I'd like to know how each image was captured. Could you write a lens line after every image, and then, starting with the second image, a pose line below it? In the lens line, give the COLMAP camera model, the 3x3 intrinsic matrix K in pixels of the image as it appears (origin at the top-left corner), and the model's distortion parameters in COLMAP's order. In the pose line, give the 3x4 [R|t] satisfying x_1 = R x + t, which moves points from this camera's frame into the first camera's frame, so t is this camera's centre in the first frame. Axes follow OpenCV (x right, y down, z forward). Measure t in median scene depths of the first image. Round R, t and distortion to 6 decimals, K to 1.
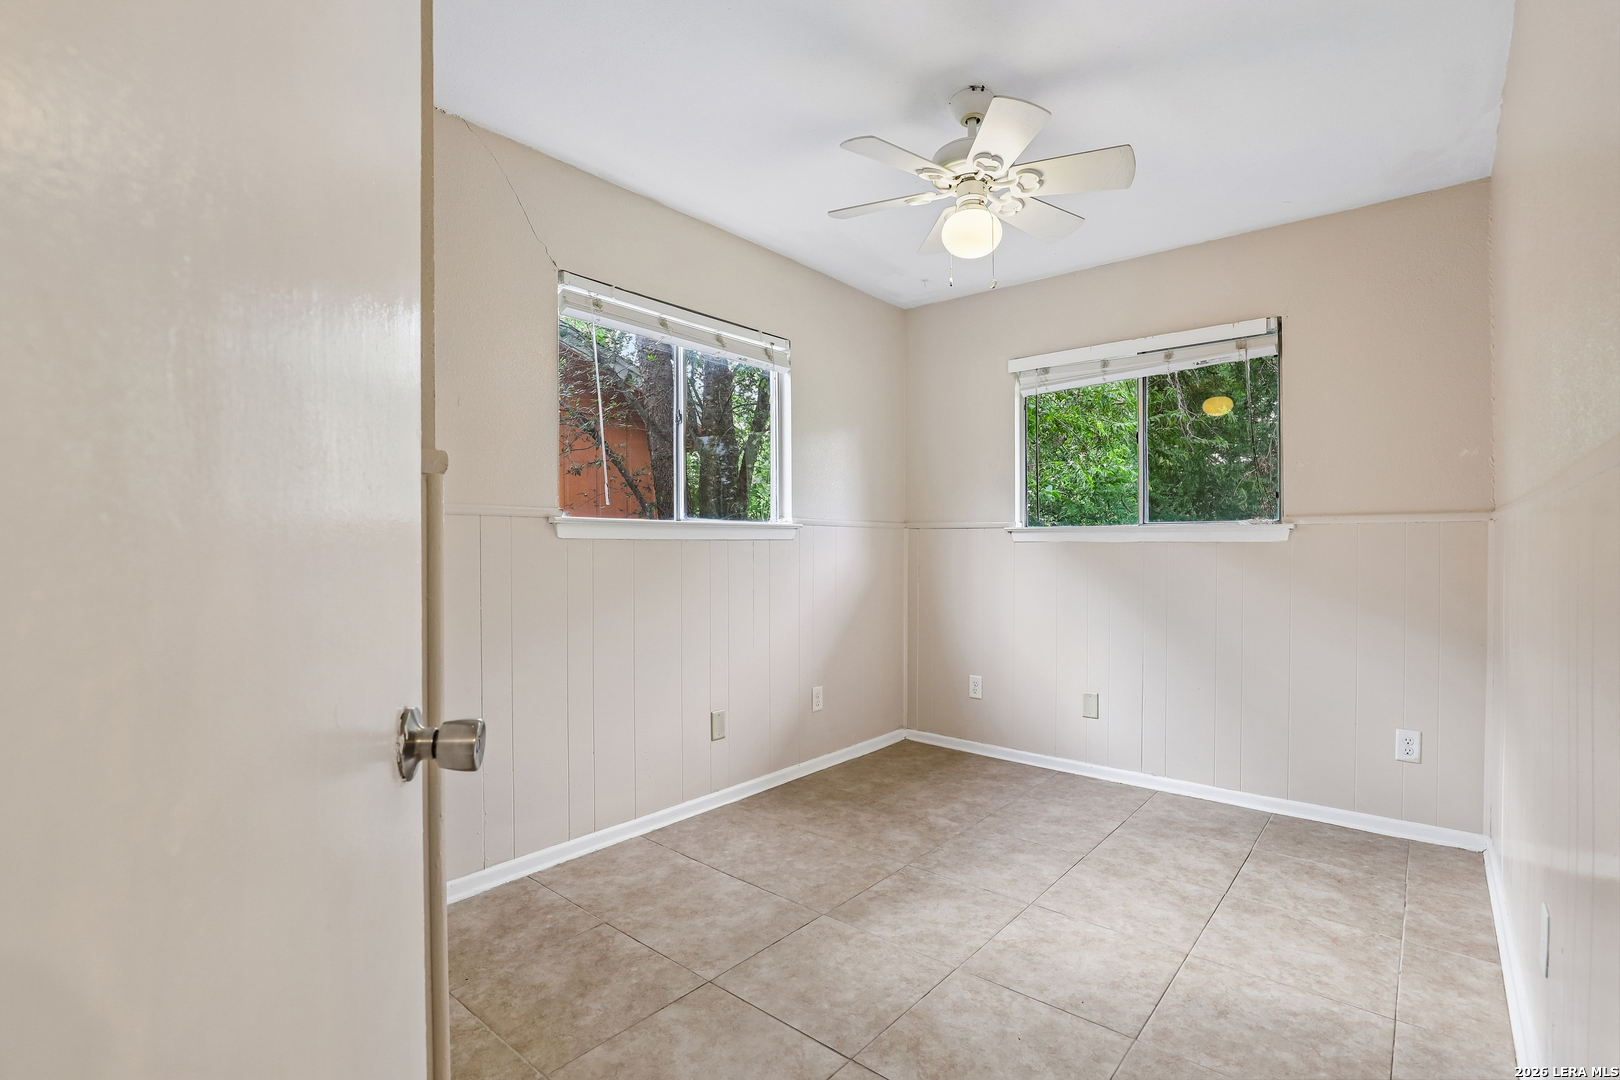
lens RADIAL K [[740.7, 0, 807.7], [0, 740.7, 541.3], [0, 0, 1]] dist [-0.029082, 0.000469]
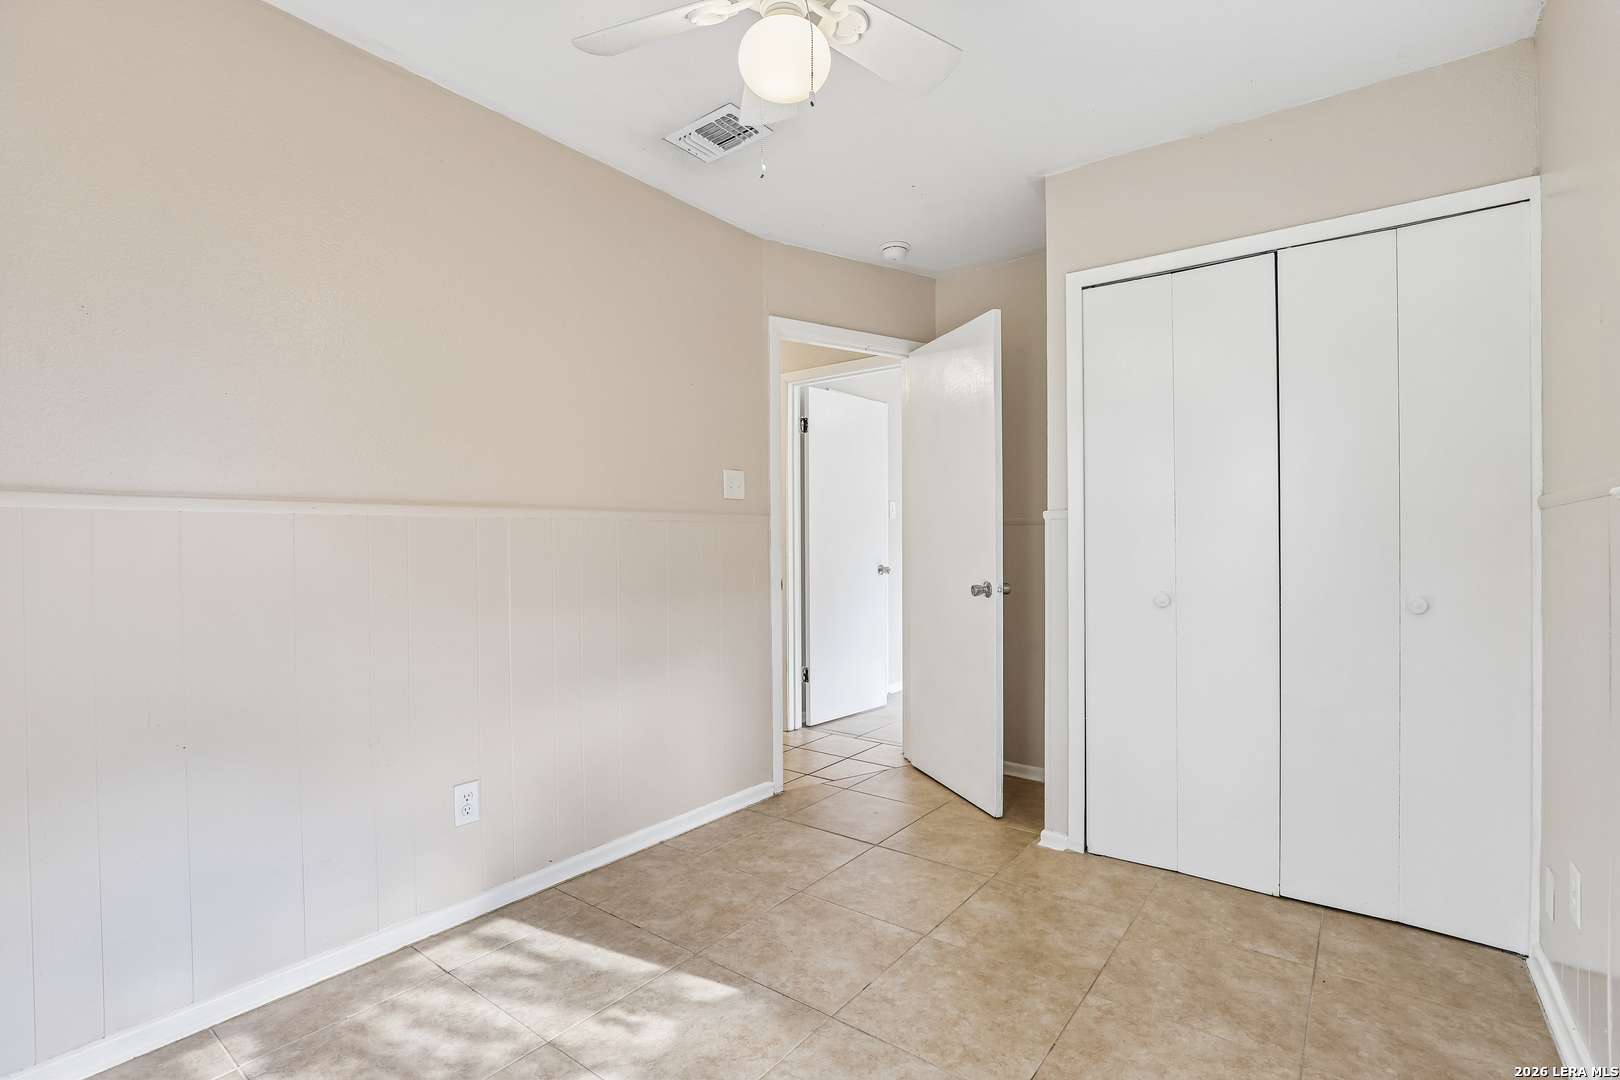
lens RADIAL K [[740.7, 0, 810.2], [0, 740.7, 540.7], [0, 0, 1]] dist [-0.029082, 0.000469]
pose [[-0.998181, -0.000528, -0.060279, 0.306347], [0.000317, 0.999902, -0.013997, 0.013669], [0.060280, -0.013990, -0.998083, 2.046490]]
